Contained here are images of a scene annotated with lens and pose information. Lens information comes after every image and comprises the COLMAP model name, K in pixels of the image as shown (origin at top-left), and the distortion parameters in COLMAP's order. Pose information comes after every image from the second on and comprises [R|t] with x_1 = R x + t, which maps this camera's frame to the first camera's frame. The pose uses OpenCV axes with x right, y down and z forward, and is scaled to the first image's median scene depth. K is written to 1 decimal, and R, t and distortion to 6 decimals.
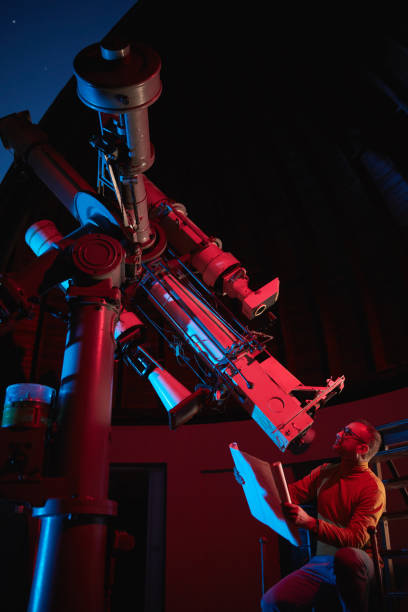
lens RADIAL K [[494.2, 0, 205.4], [0, 494.2, 304.7], [0, 0, 1]] dist [-0.004555, -0.023626]
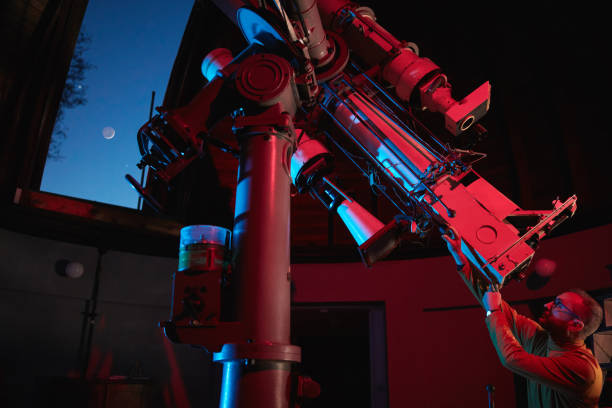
lens RADIAL K [[528.3, 0, 306.0], [0, 528.3, 204.0], [0, 0, 1]] dist [-0.005932, -0.015618]
pose [[0.964266, -0.060957, -0.257827, 0.079988], [0.094543, 0.988270, 0.119935, 0.015119], [0.247492, -0.140025, 0.958718, 0.073614]]
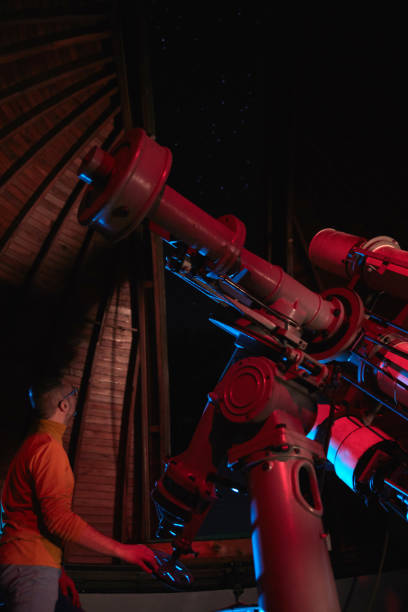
lens RADIAL K [[528.3, 0, 205.4], [0, 528.3, 303.7], [0, 0, 1]] dist [-0.005932, -0.015618]
pose [[0.633000, -0.495042, -0.595185, 0.244588], [0.406730, 0.866828, -0.288409, -0.010849], [0.658697, -0.059517, 0.750050, 0.362252]]
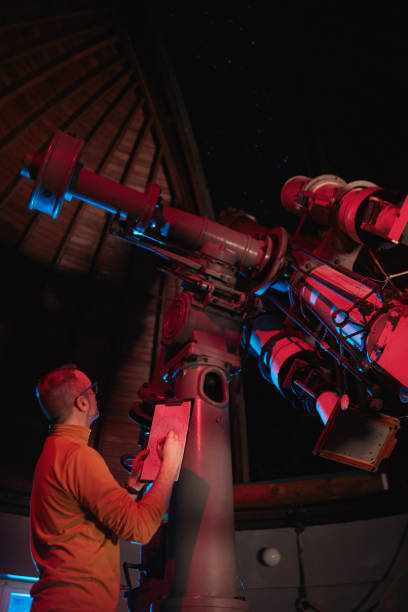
lens RADIAL K [[571.4, 0, 204.0], [0, 571.4, 306.0], [0, 0, 1]] dist [-0.004555, -0.005758]
pose [[0.378345, -0.537215, -0.753827, 0.553815], [0.419654, 0.825412, -0.377605, 0.271405], [0.825073, -0.173482, 0.537735, 0.449248]]
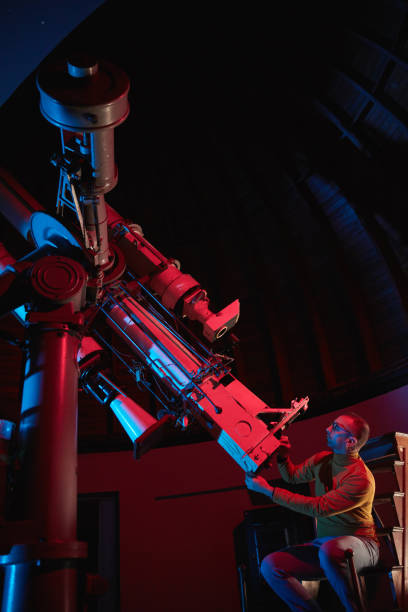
lens RADIAL K [[494.2, 0, 205.4], [0, 494.2, 304.7], [0, 0, 1]] dist [-0.004555, -0.023626]
pose [[0.991471, -0.010038, 0.129941, -0.056865], [0.014666, 0.999290, -0.034712, -0.011795], [-0.129500, 0.036321, 0.990914, 0.022111]]
